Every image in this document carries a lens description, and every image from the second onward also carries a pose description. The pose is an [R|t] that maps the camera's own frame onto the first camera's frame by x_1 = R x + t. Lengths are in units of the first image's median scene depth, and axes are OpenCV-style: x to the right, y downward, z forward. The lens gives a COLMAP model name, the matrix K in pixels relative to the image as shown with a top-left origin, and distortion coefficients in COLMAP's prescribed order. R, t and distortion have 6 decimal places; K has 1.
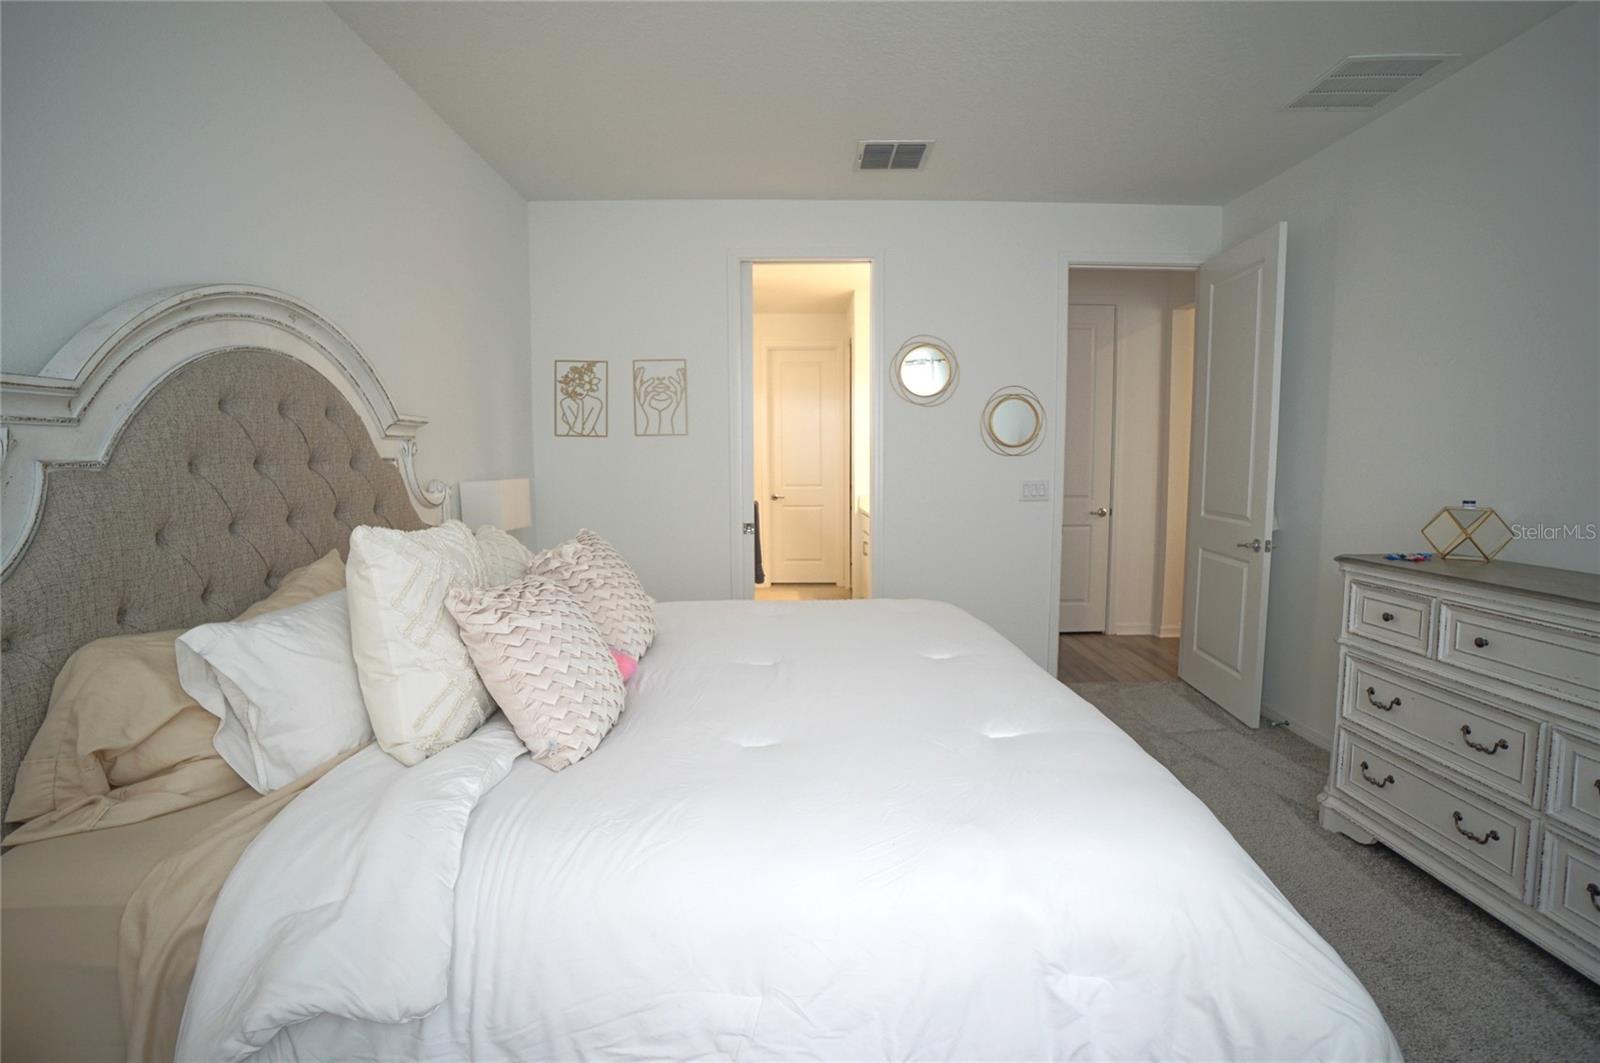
lens RADIAL K [[700.4, 0, 788.6], [0, 700.4, 523.8], [0, 0, 1]] dist [-0.064431, 0.020785]
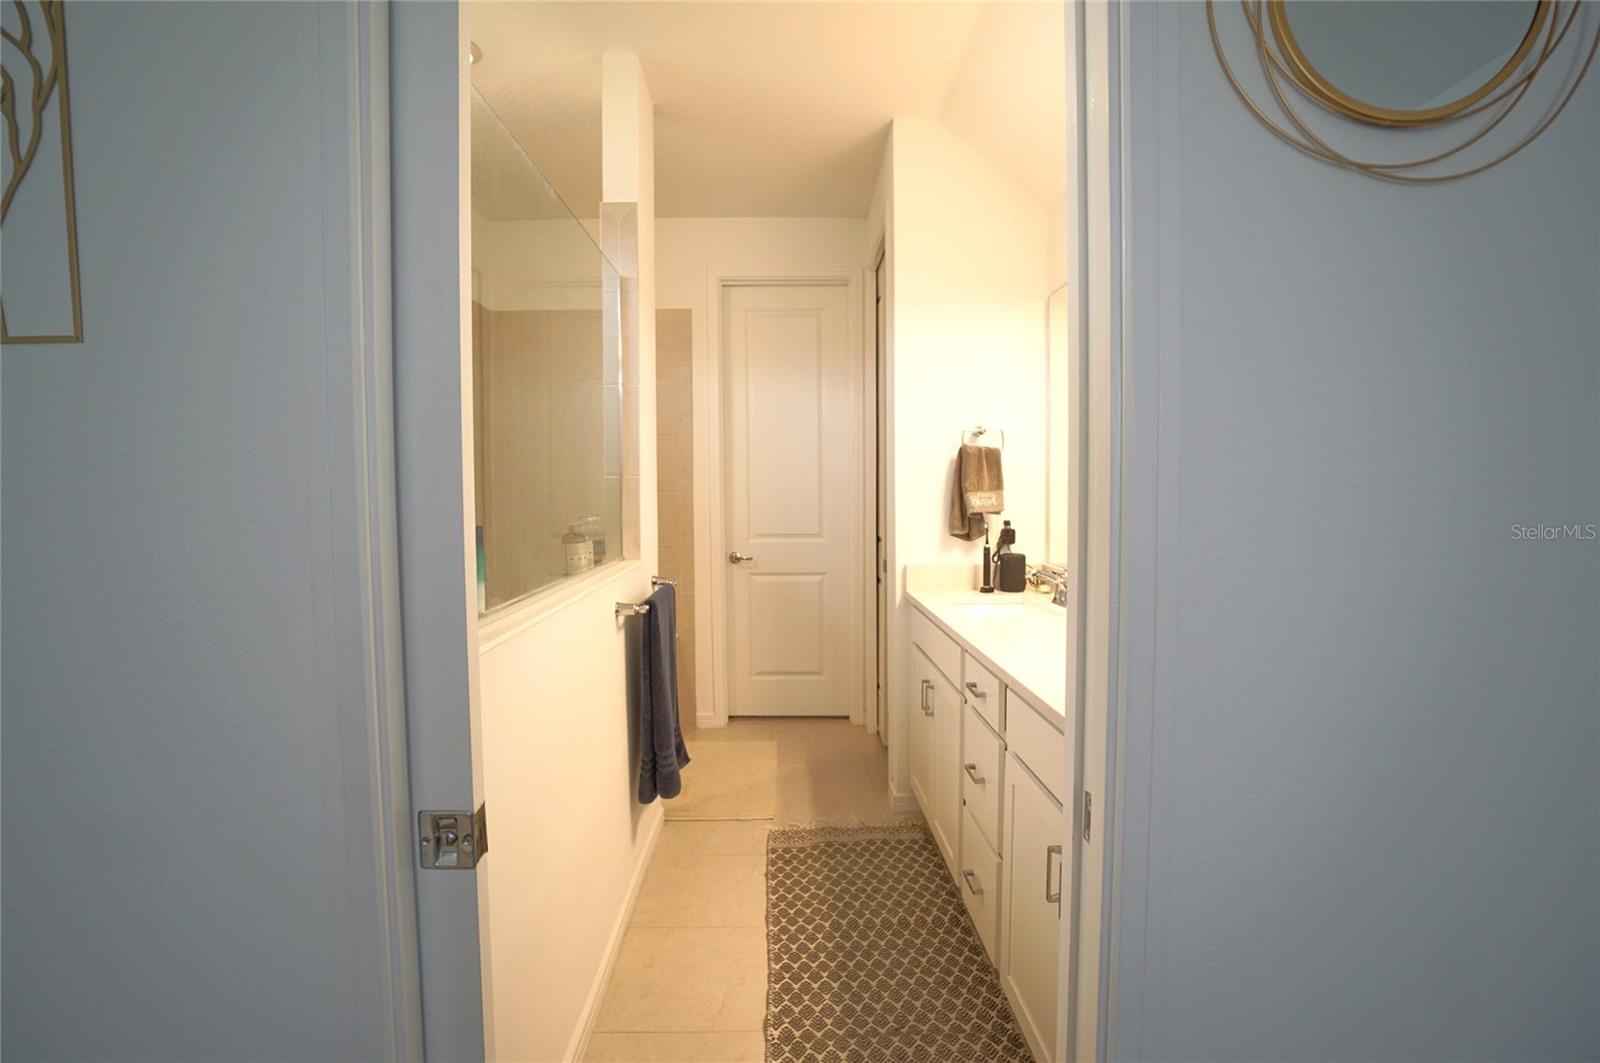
lens RADIAL K [[700.4, 0, 788.6], [0, 700.4, 523.8], [0, 0, 1]] dist [-0.064431, 0.020785]
pose [[0.999999, -0.000835, 0.000917, 0.020888], [0.000876, 0.998914, -0.046590, -0.039776], [-0.000877, 0.046590, 0.998914, 0.463777]]
